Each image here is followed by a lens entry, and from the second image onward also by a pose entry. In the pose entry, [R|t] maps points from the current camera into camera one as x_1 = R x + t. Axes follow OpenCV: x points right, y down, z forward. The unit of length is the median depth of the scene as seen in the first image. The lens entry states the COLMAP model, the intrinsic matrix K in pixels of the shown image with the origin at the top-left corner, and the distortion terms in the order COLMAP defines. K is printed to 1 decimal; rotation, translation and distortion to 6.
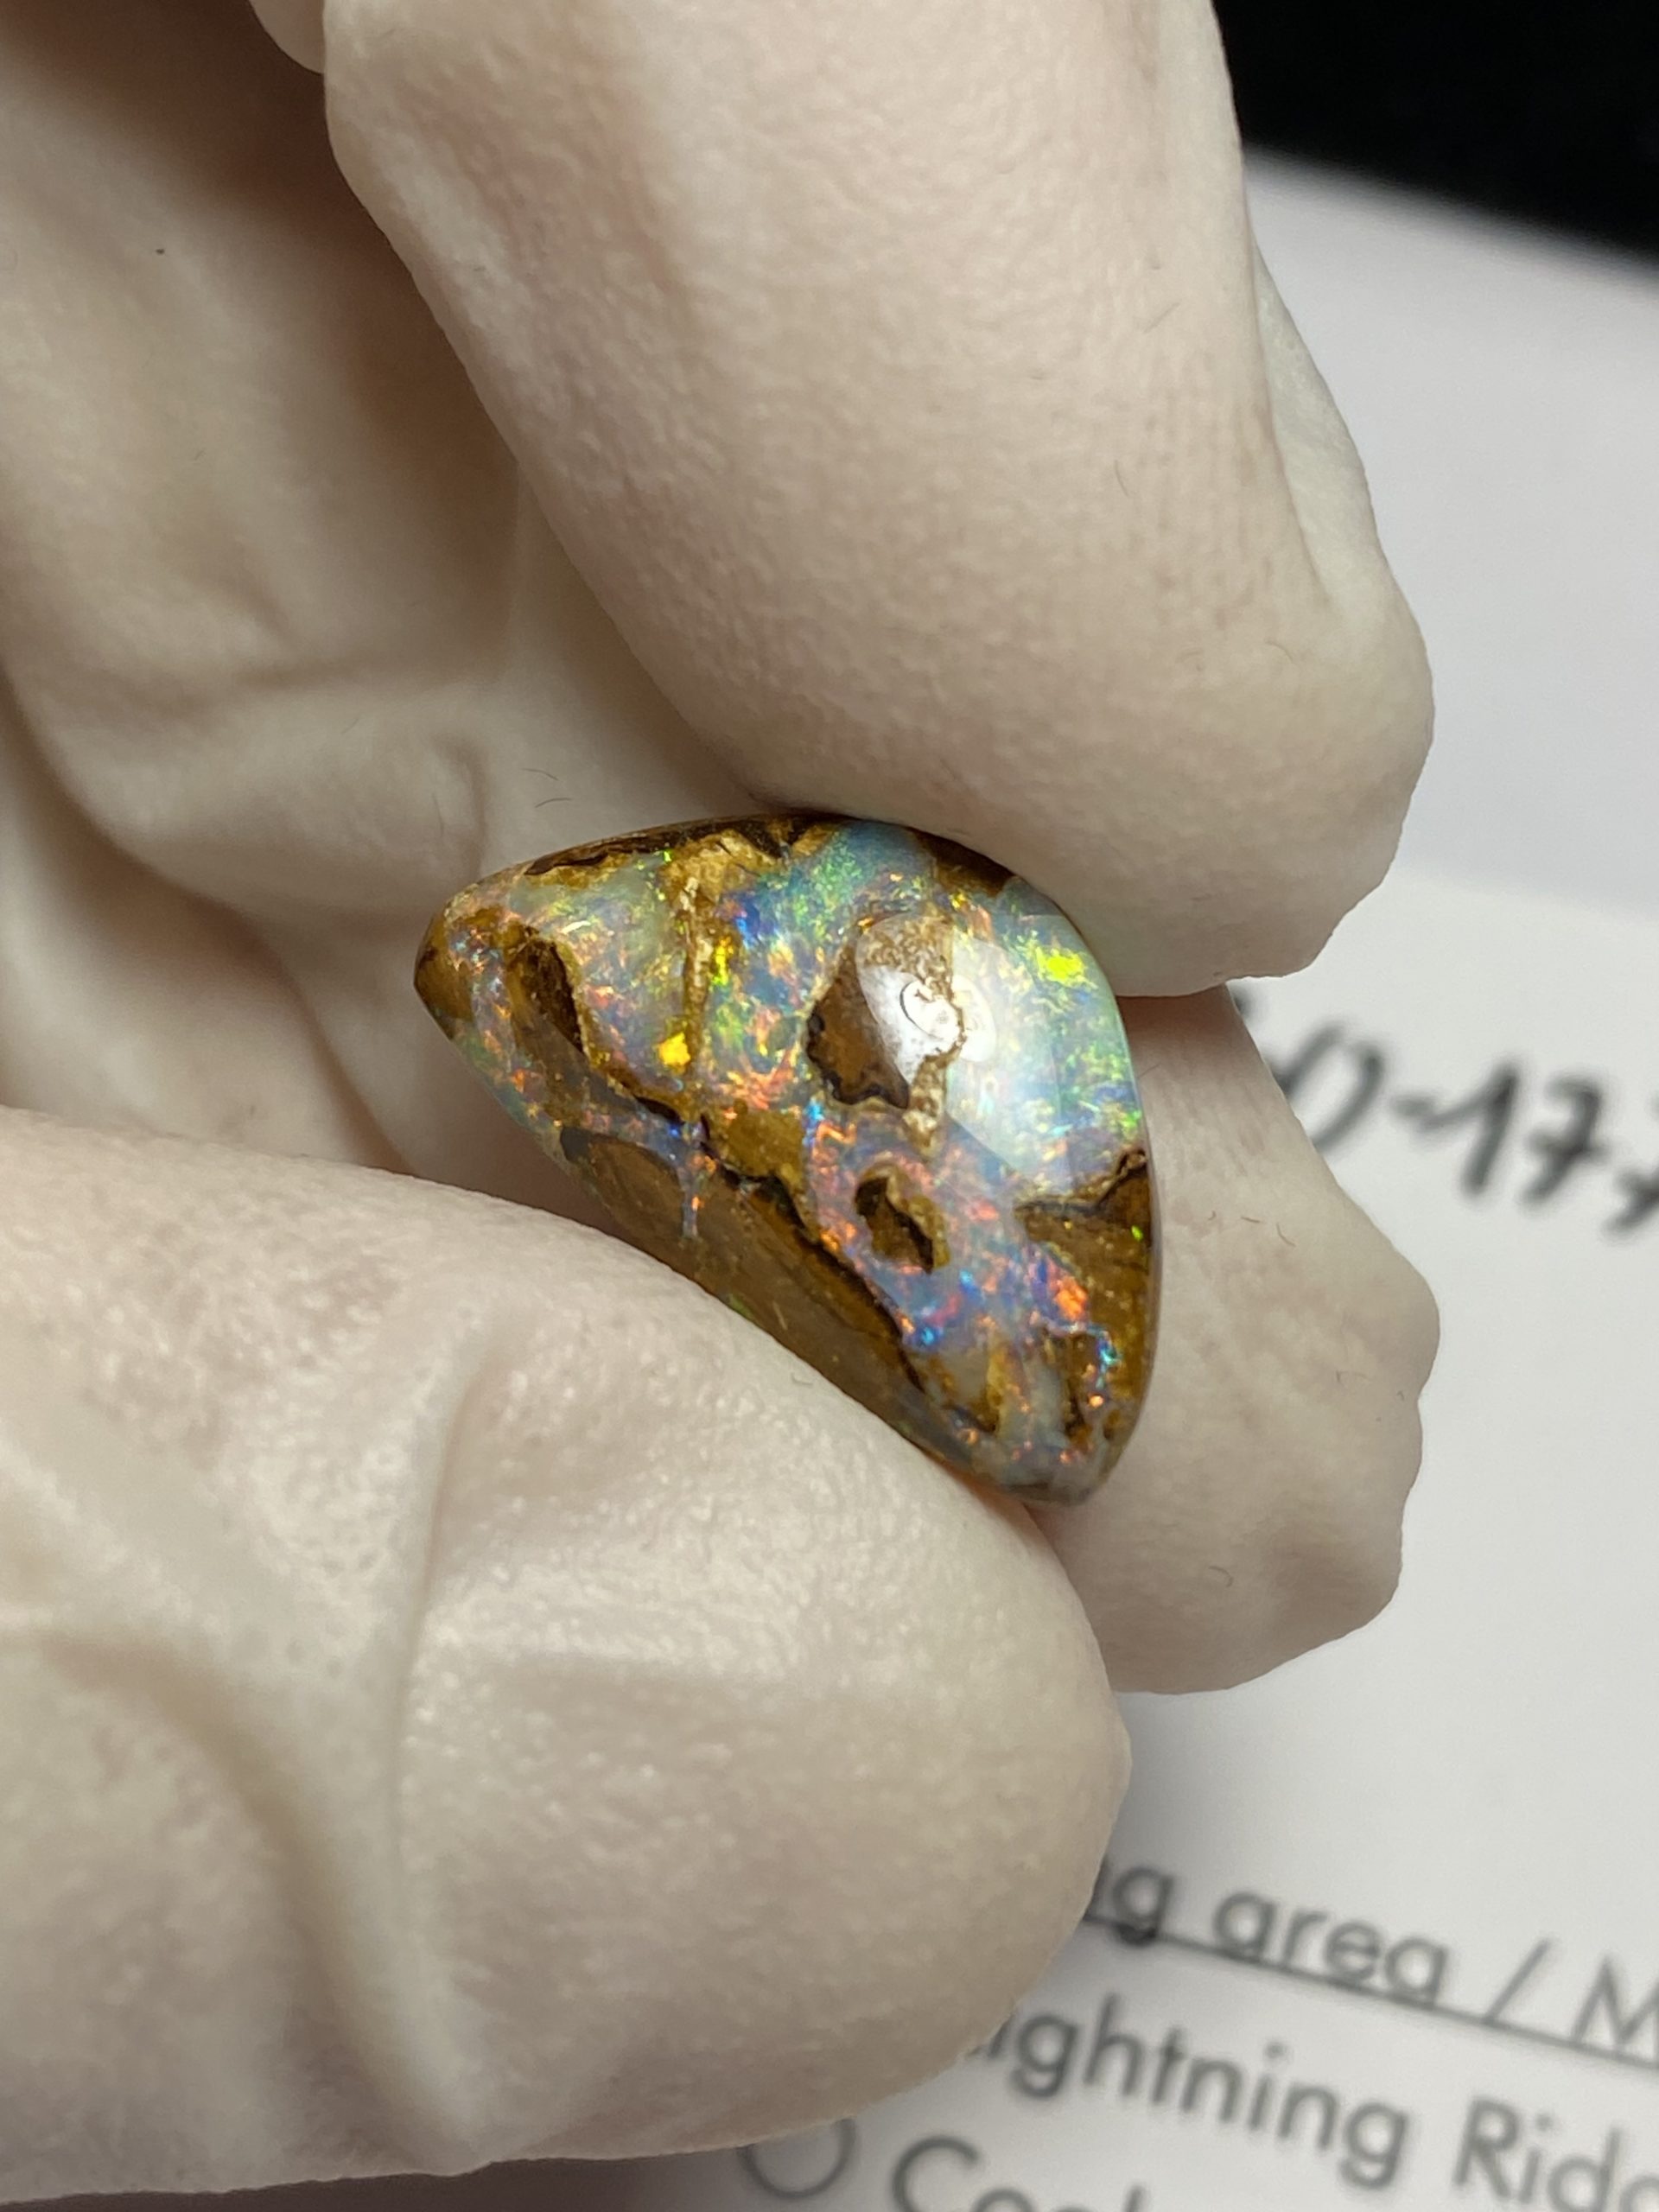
lens RADIAL K [[4212.1, 0, 842.8], [0, 4212.1, 1077.4], [0, 0, 1]] dist [0.116403, -0.043377]
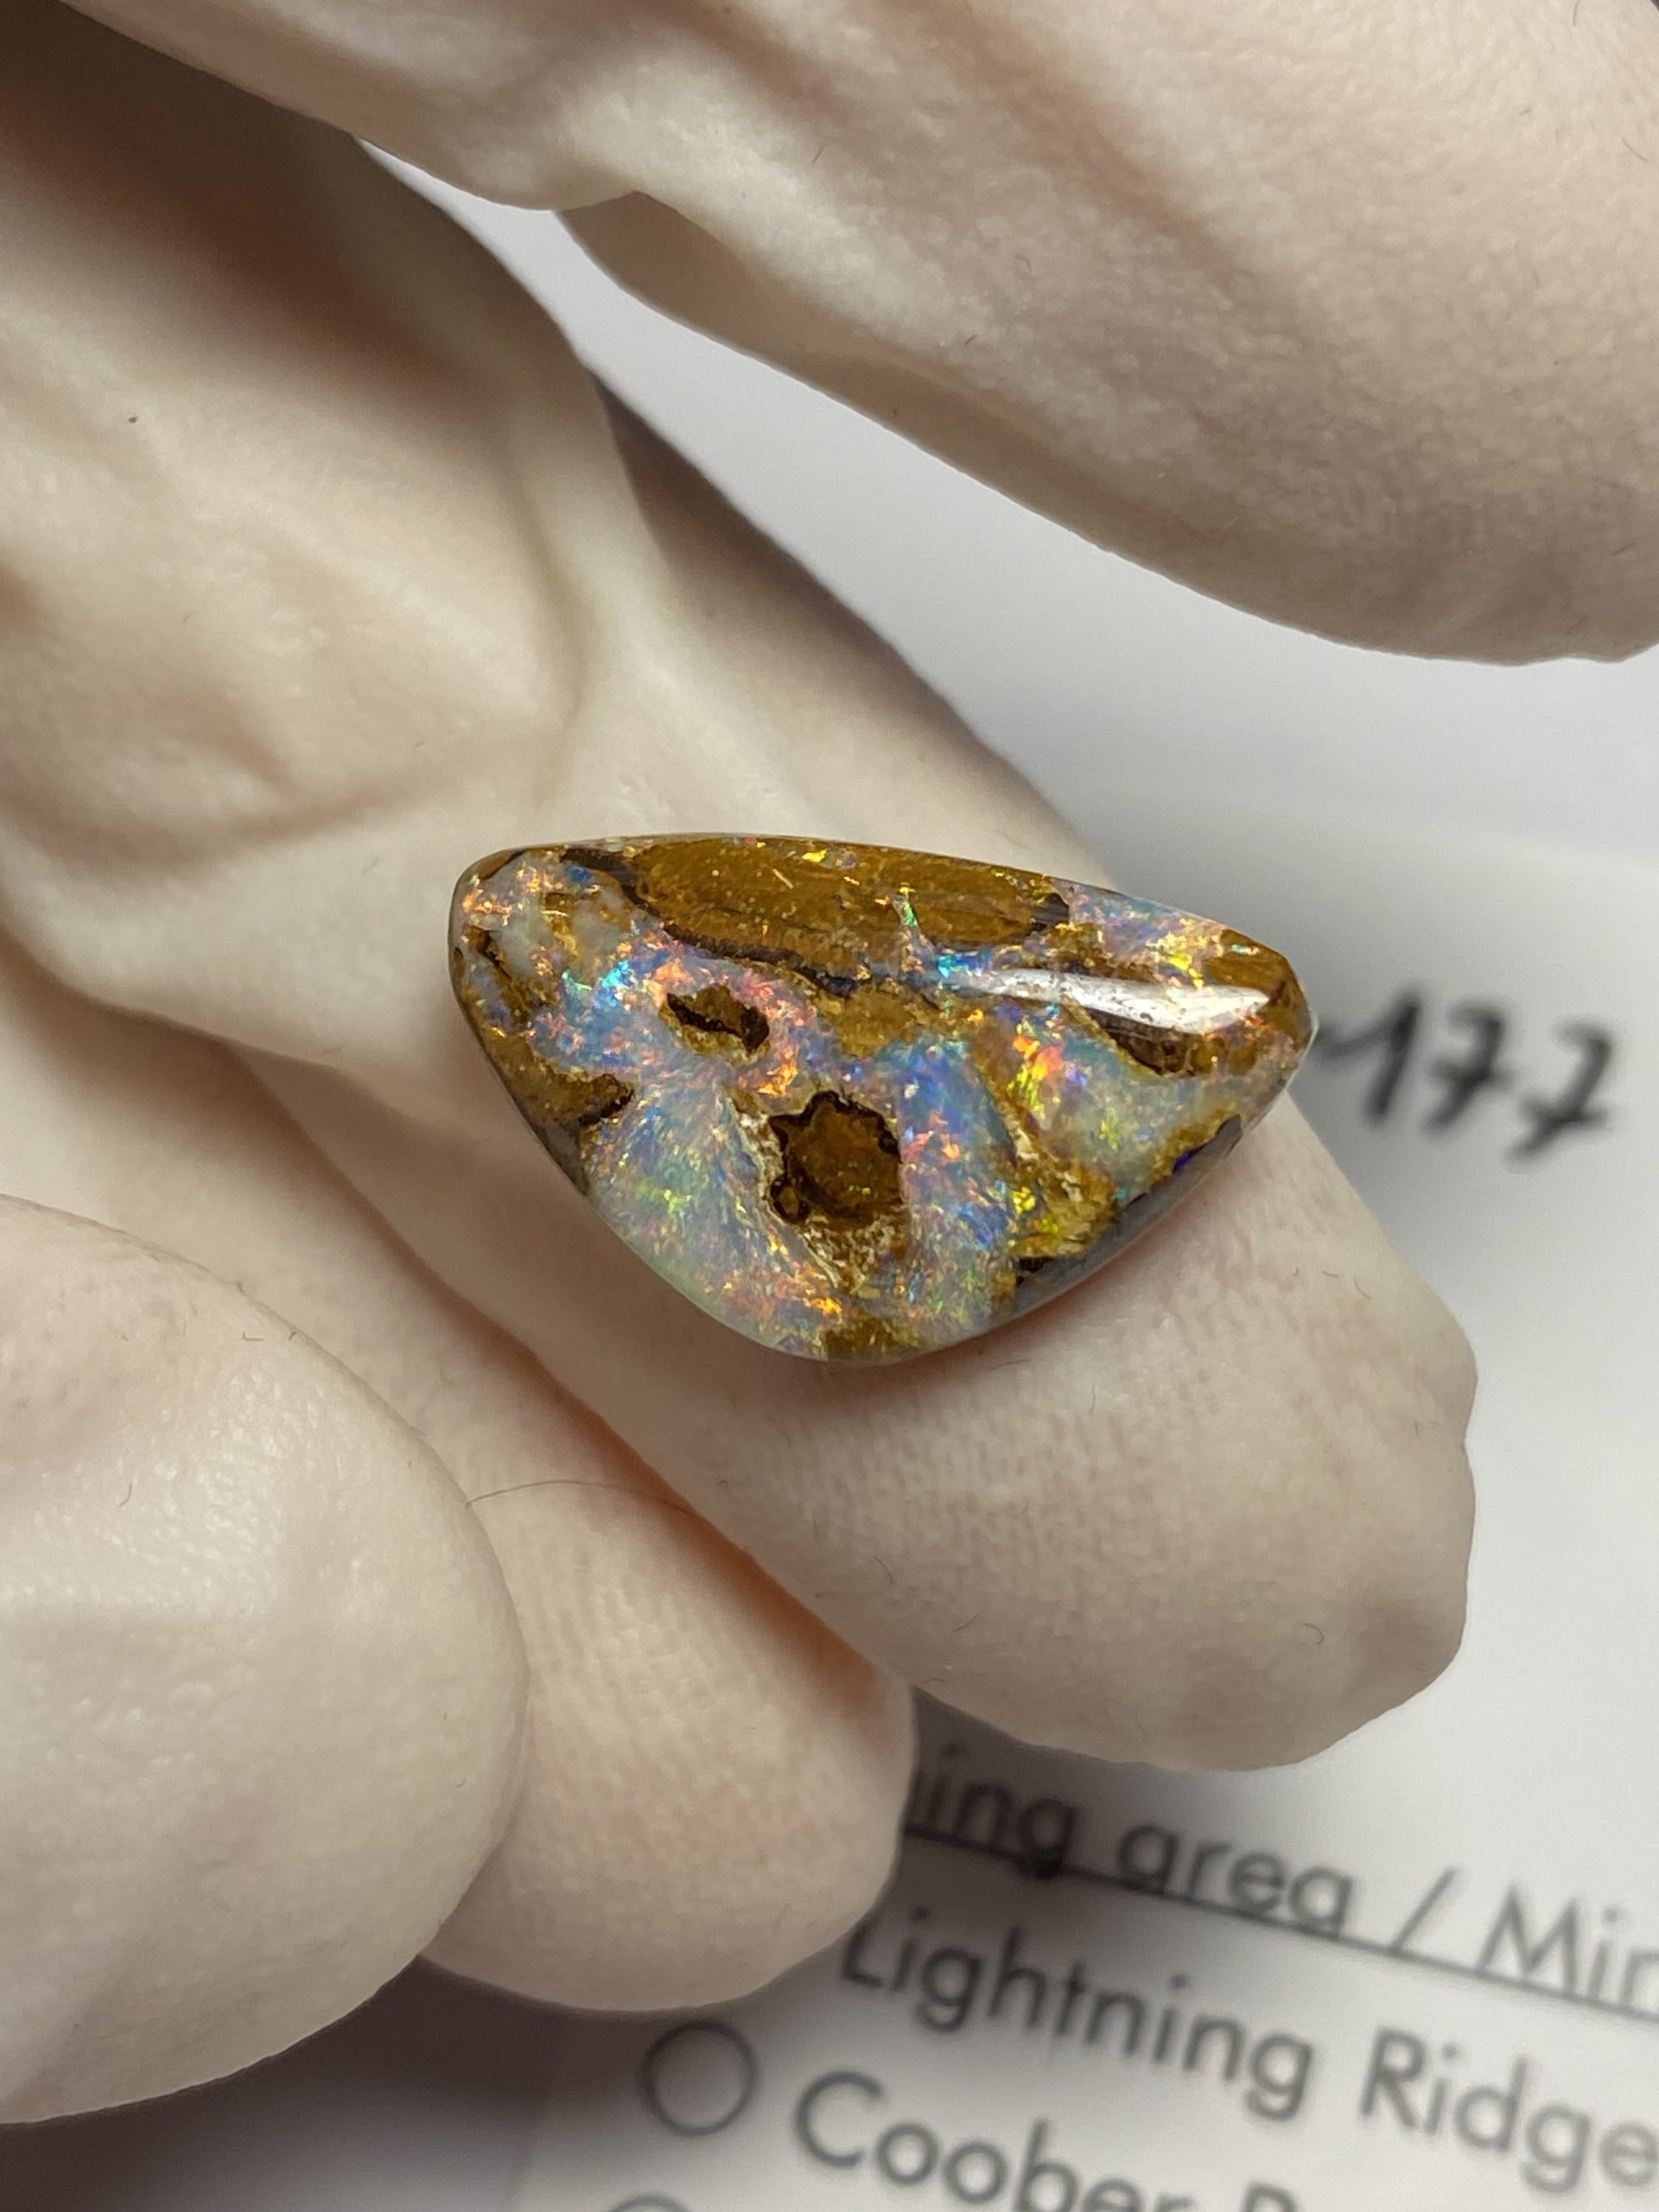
lens RADIAL K [[4212.1, 0, 842.8], [0, 4212.1, 1077.4], [0, 0, 1]] dist [0.116403, -0.043377]
pose [[-0.805623, 0.511239, 0.299343, -0.311386], [-0.509669, -0.855680, 0.089718, -0.084718], [0.302009, -0.080287, 0.949918, 0.027944]]
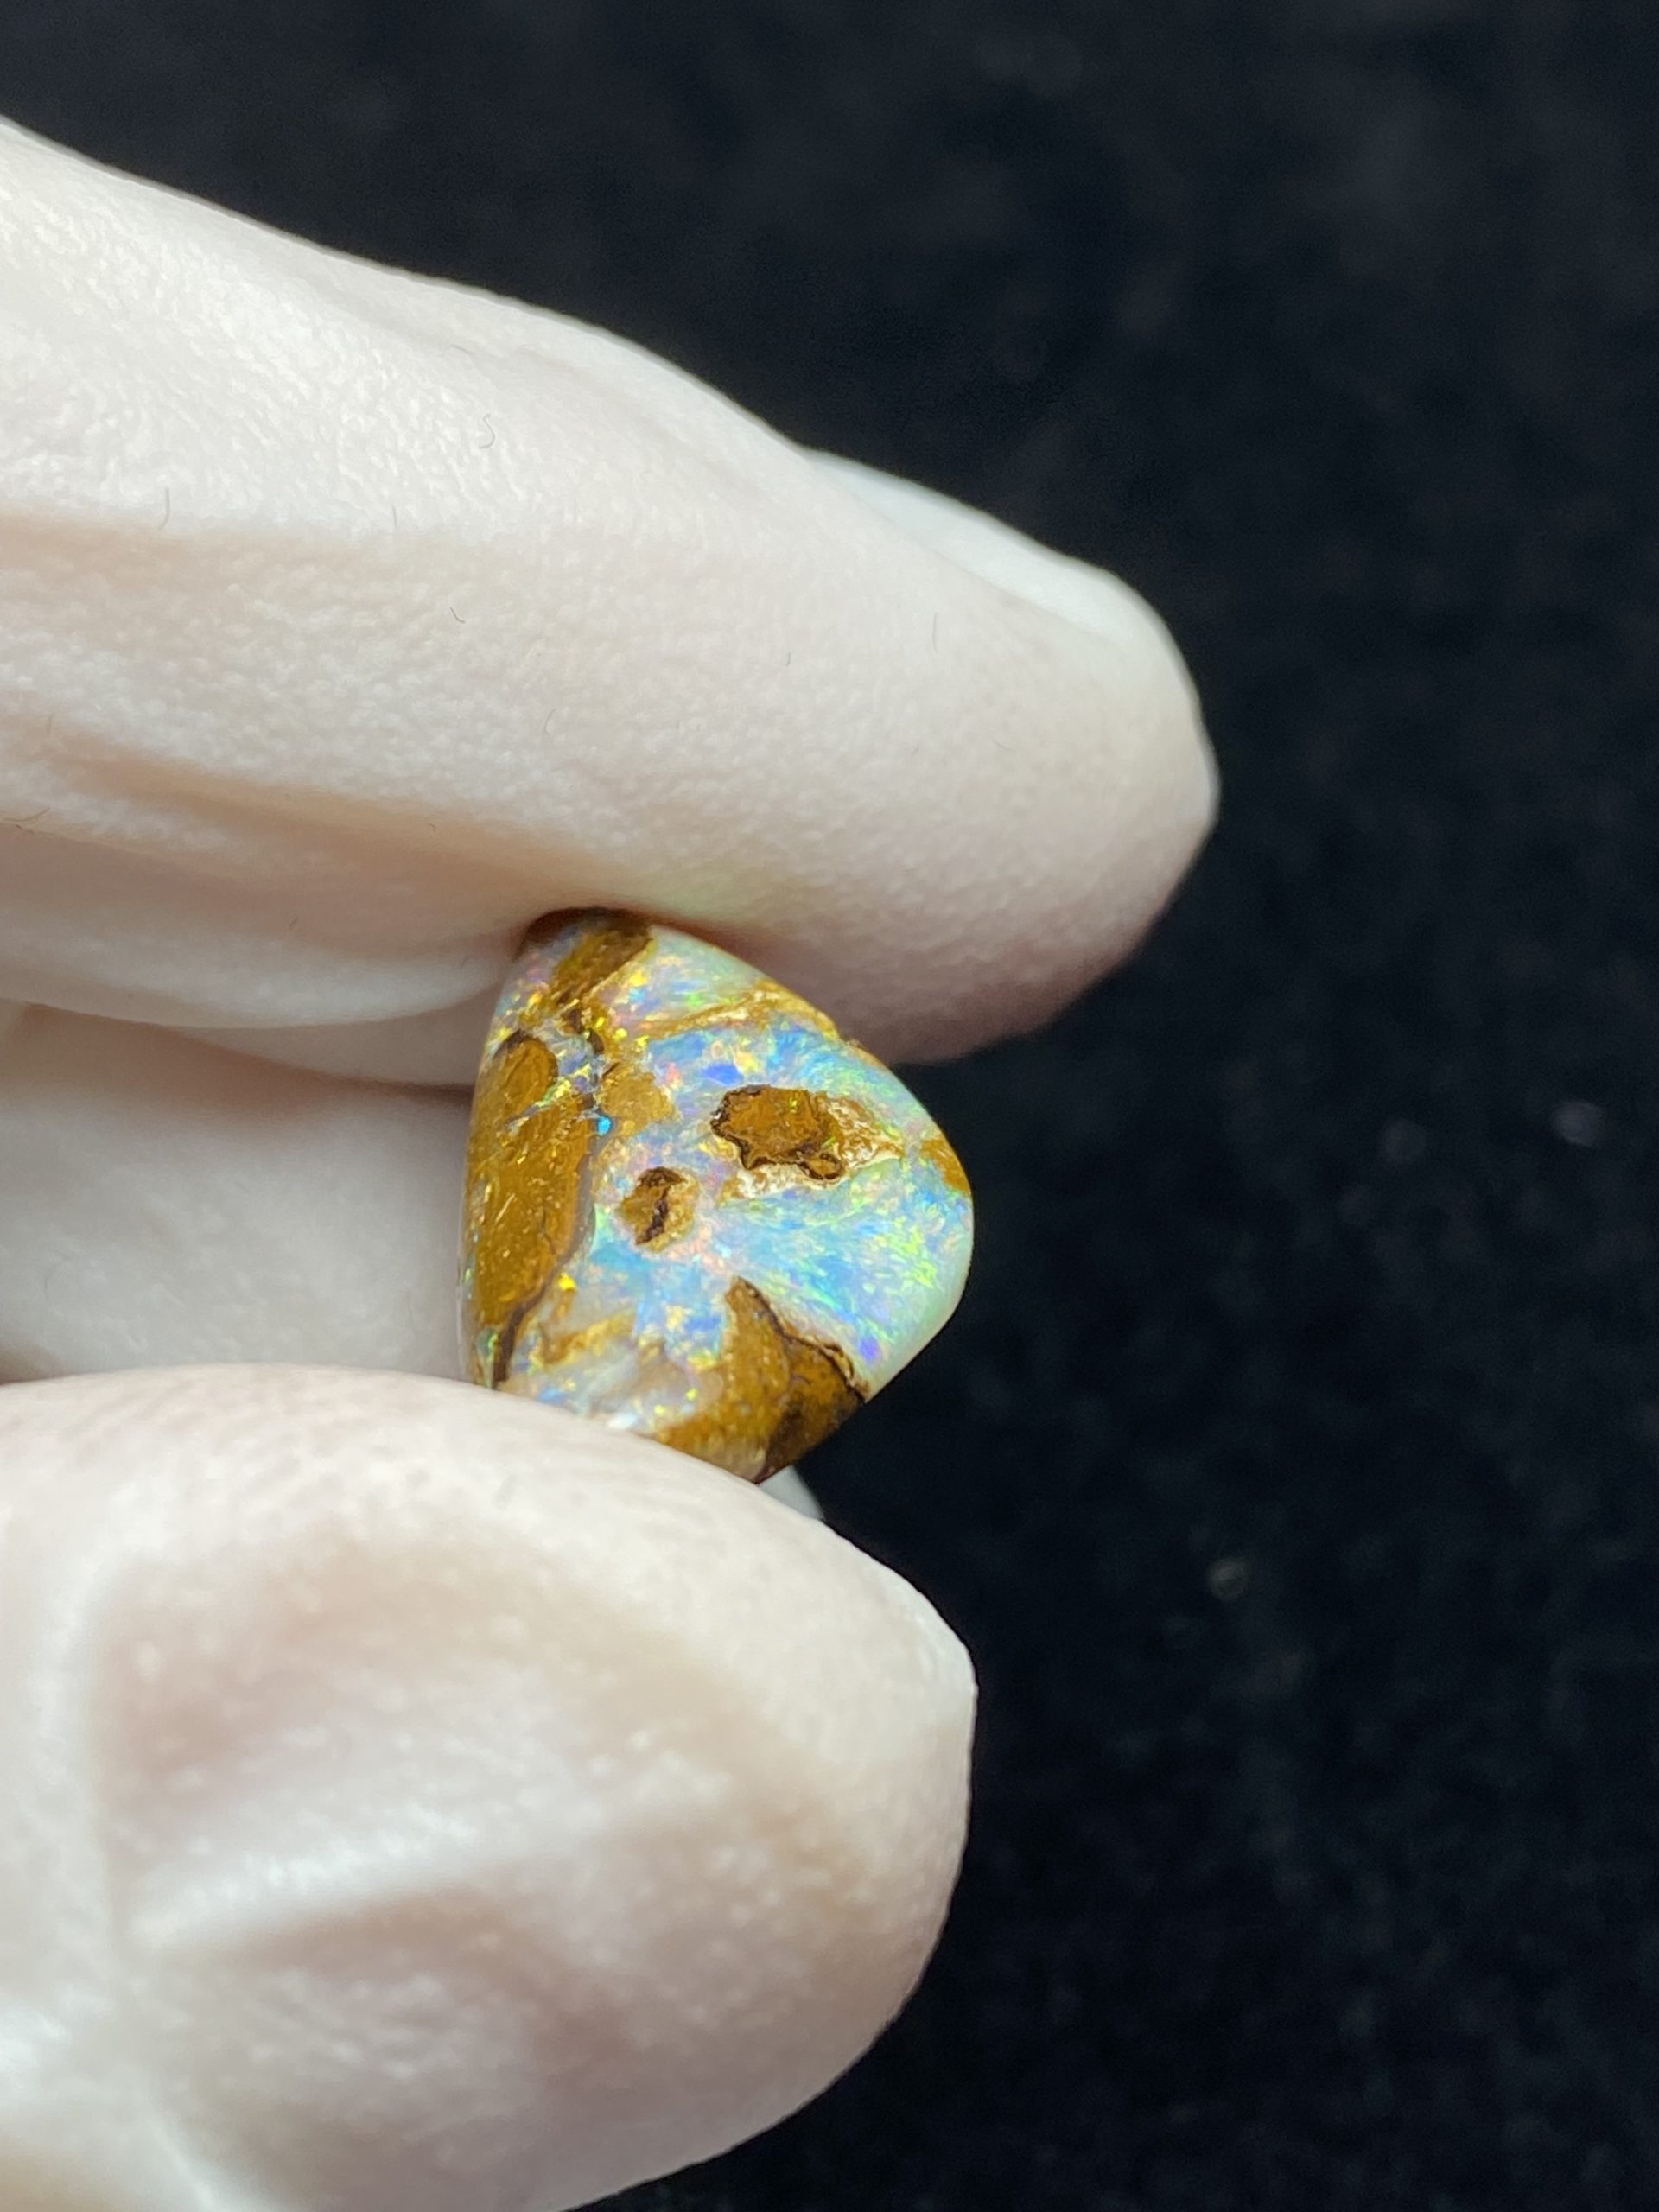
lens RADIAL K [[4212.1, 0, 842.8], [0, 4212.1, 1077.4], [0, 0, 1]] dist [0.116403, -0.043377]
pose [[0.629689, 0.652365, -0.421795, 0.451078], [-0.759445, 0.402664, -0.510984, 0.508597], [-0.163506, 0.642092, 0.748989, 0.202899]]
